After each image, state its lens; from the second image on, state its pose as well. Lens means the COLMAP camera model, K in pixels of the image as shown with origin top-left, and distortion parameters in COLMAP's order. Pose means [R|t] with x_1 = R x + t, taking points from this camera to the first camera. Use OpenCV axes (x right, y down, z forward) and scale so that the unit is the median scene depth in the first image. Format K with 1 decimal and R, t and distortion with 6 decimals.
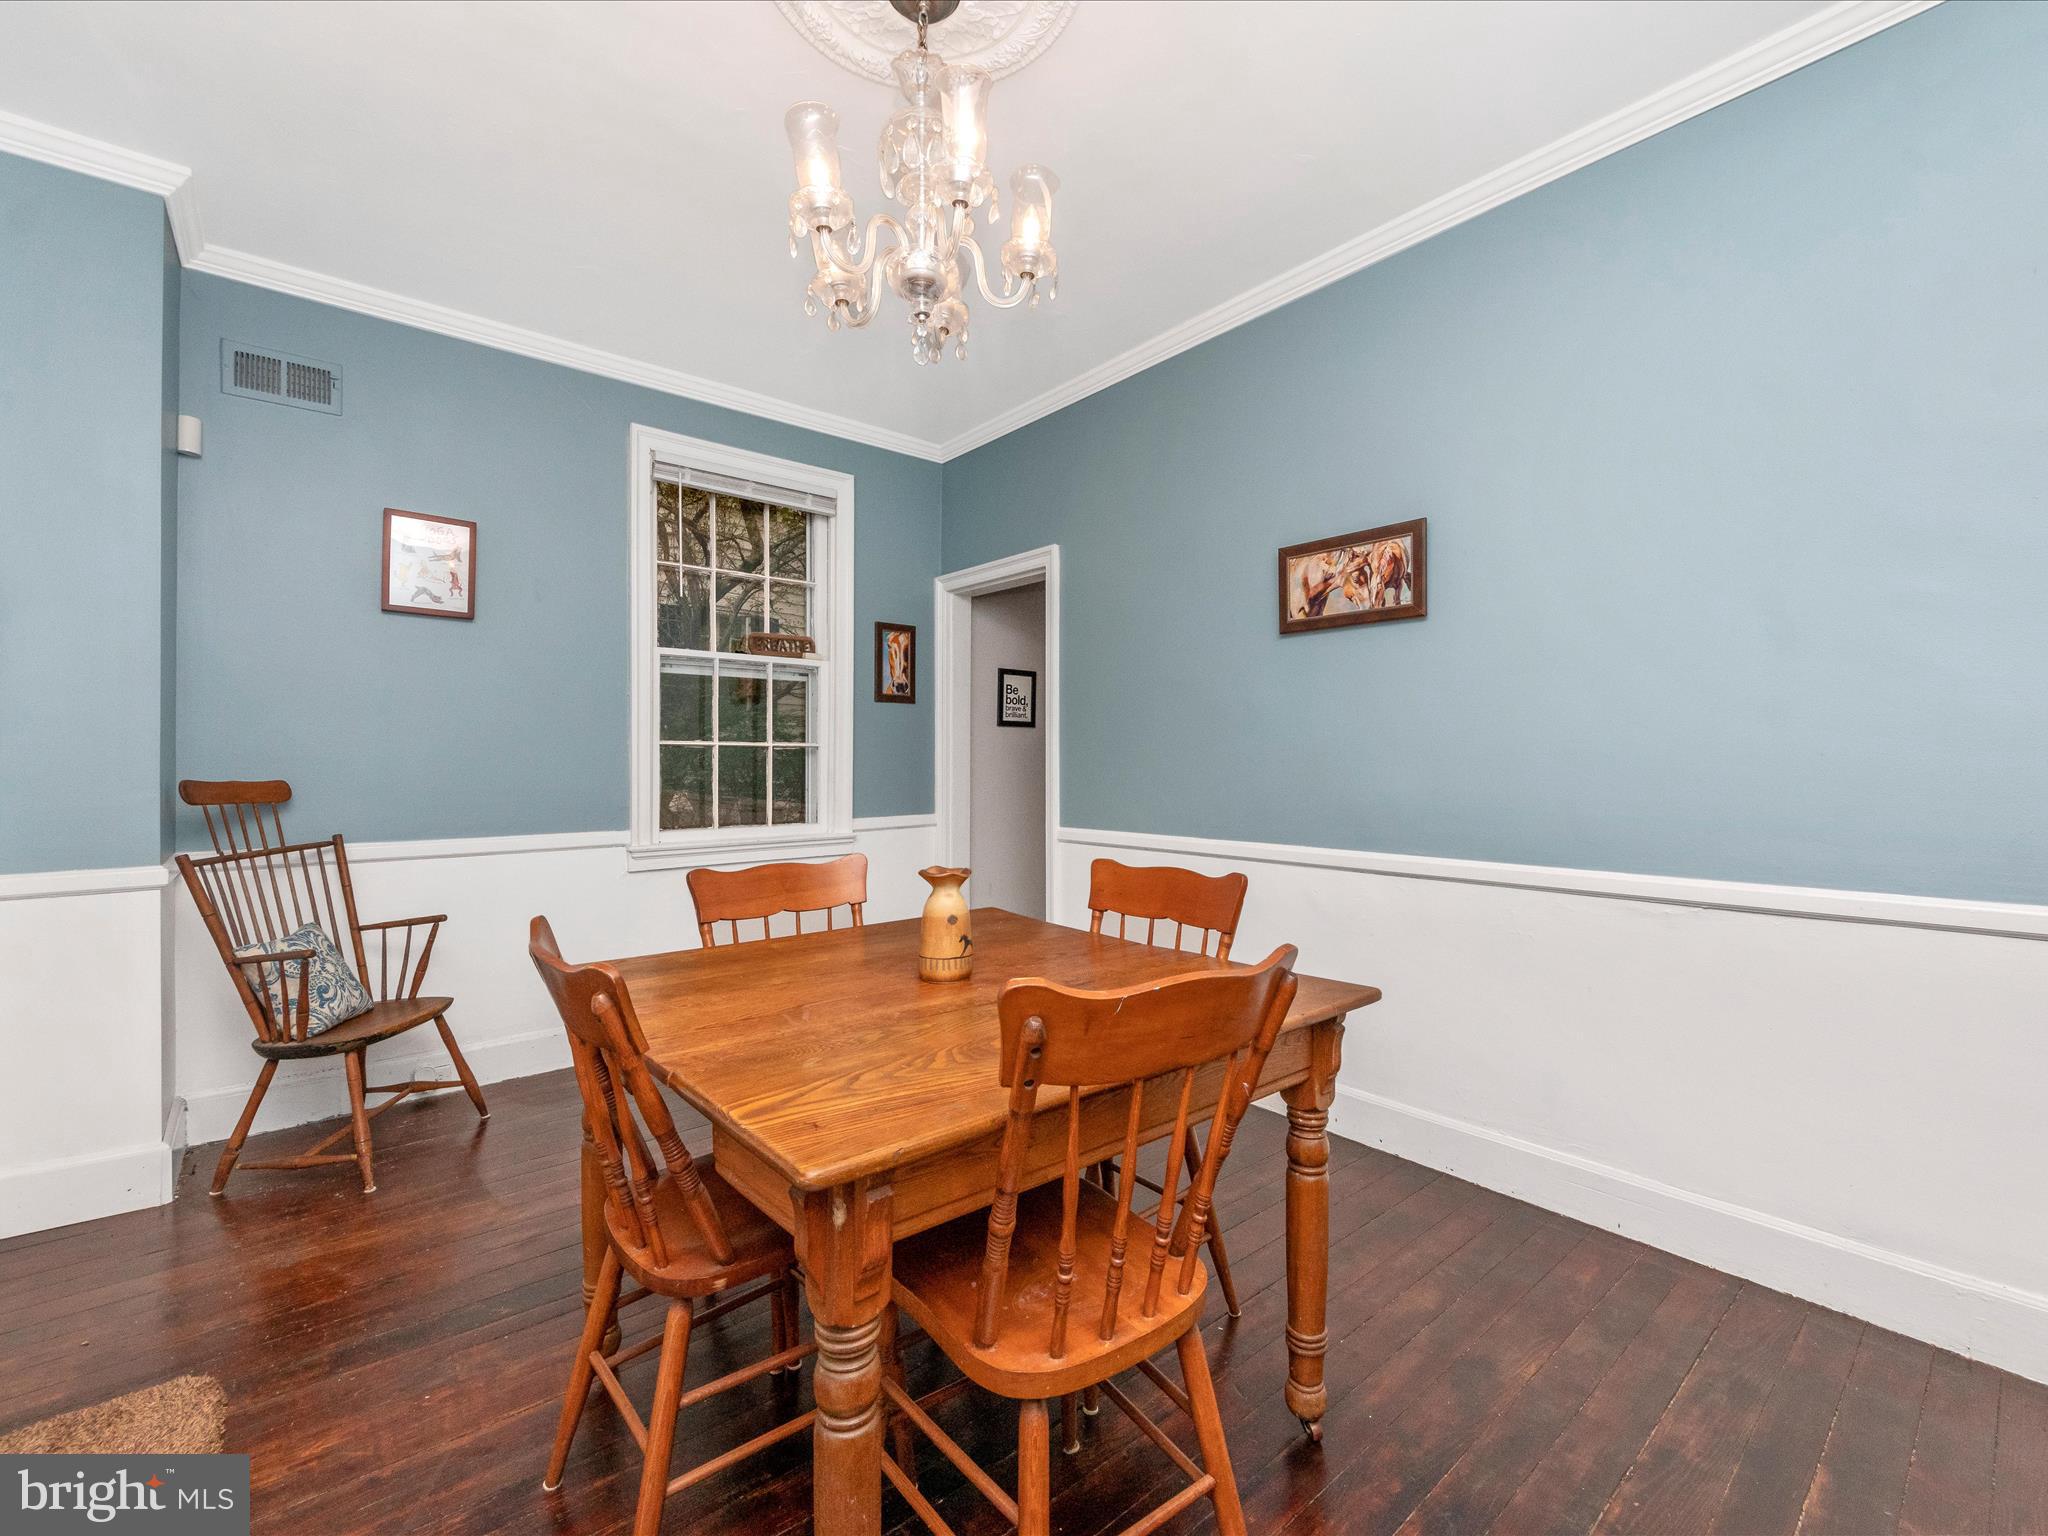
lens RADIAL K [[881.2, 0, 1033.8], [0, 881.2, 768.0], [0, 0, 1]] dist [0.002791, -0.006346]
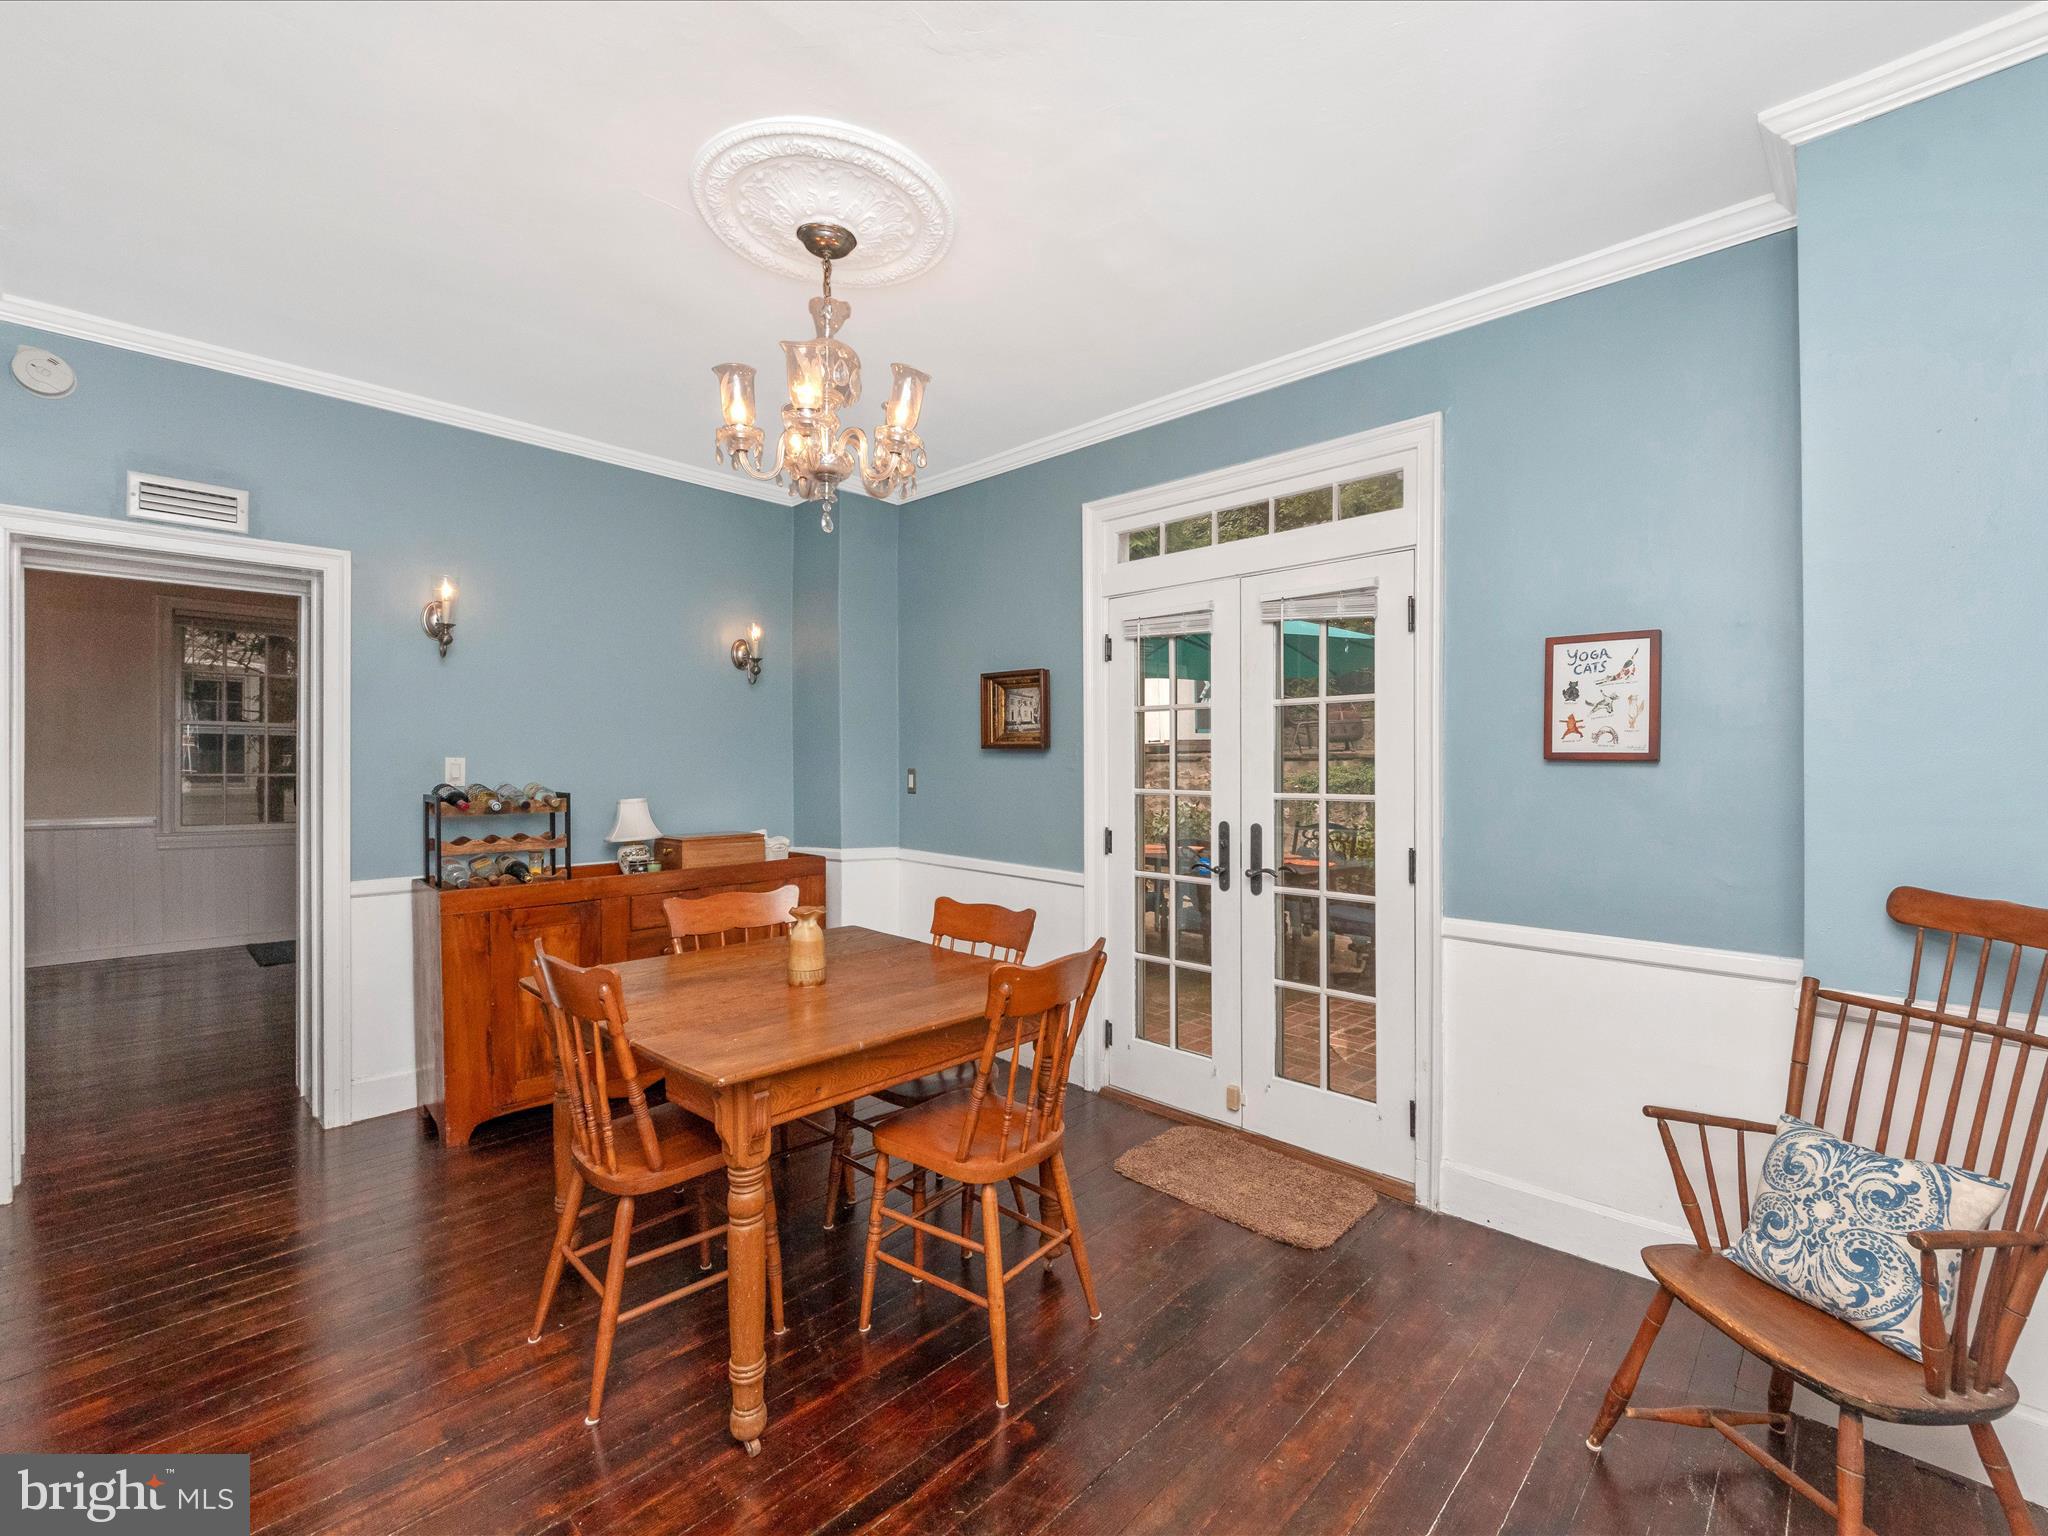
lens RADIAL K [[865.4, 0, 1015.5], [0, 865.4, 758.9], [0, 0, 1]] dist [0.028012, -0.005649]
pose [[-0.995029, -0.006419, -0.099374, -0.174987], [-0.005314, 0.999921, -0.011375, -0.066794], [0.099439, -0.010791, -0.994985, 1.427505]]
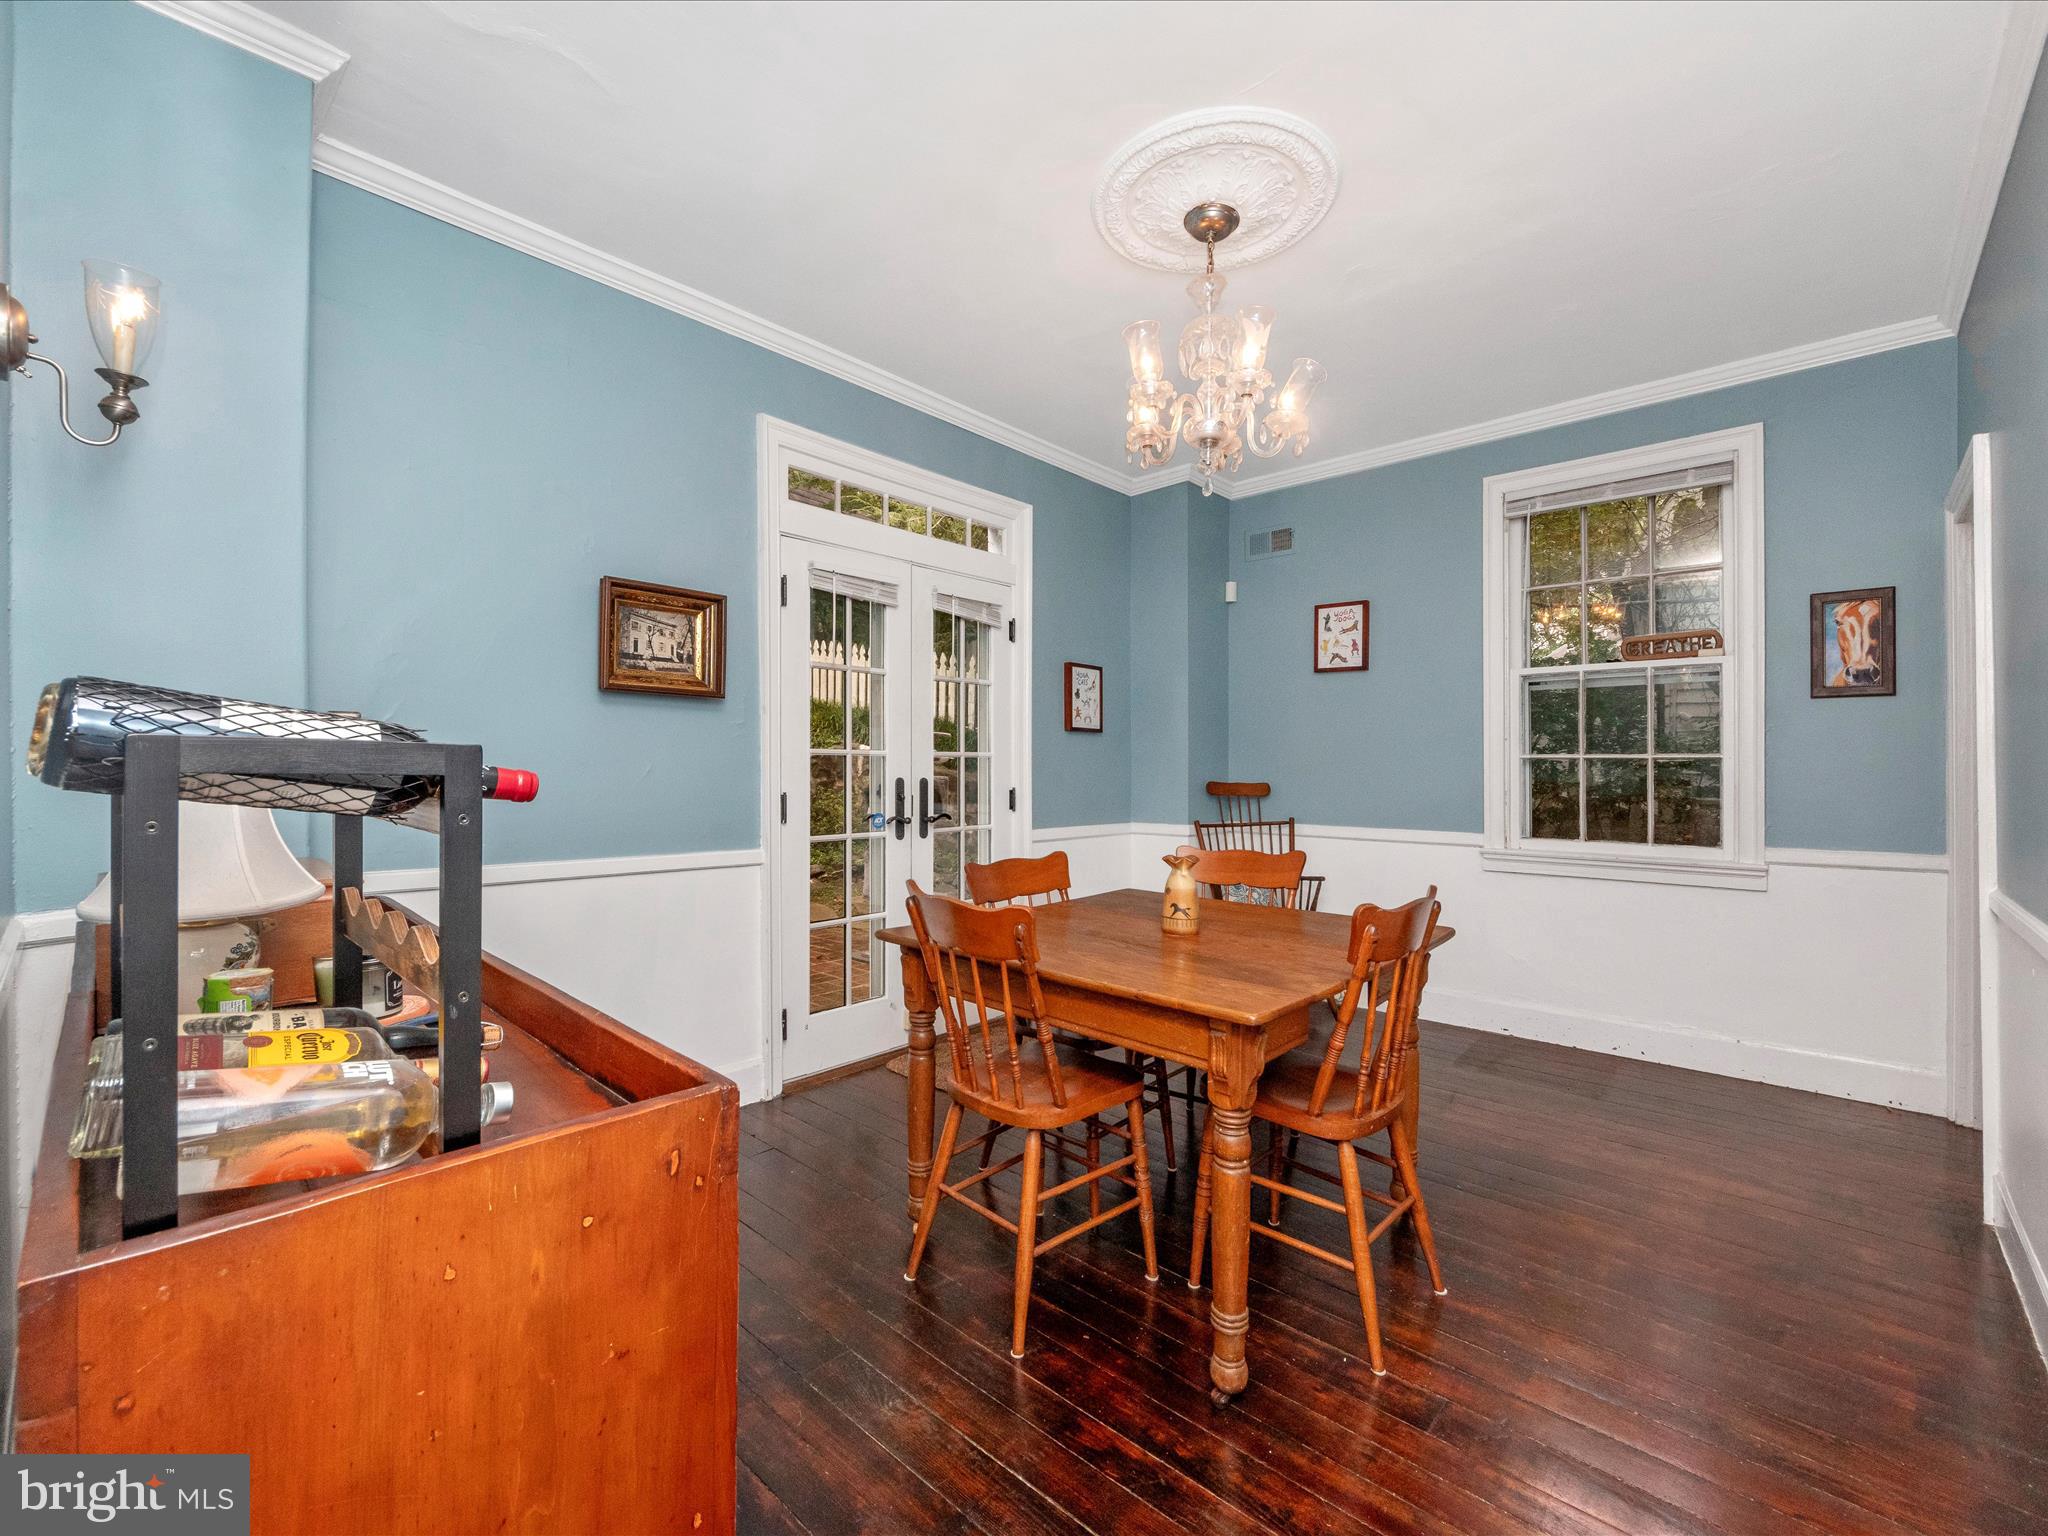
lens RADIAL K [[881.2, 0, 1033.8], [0, 881.2, 768.0], [0, 0, 1]] dist [0.002791, -0.006346]
pose [[0.125076, 0.007841, -0.992116, 0.756730], [-0.006369, 0.999955, 0.007100, -0.023361], [0.992127, 0.005431, 0.125120, 0.347193]]
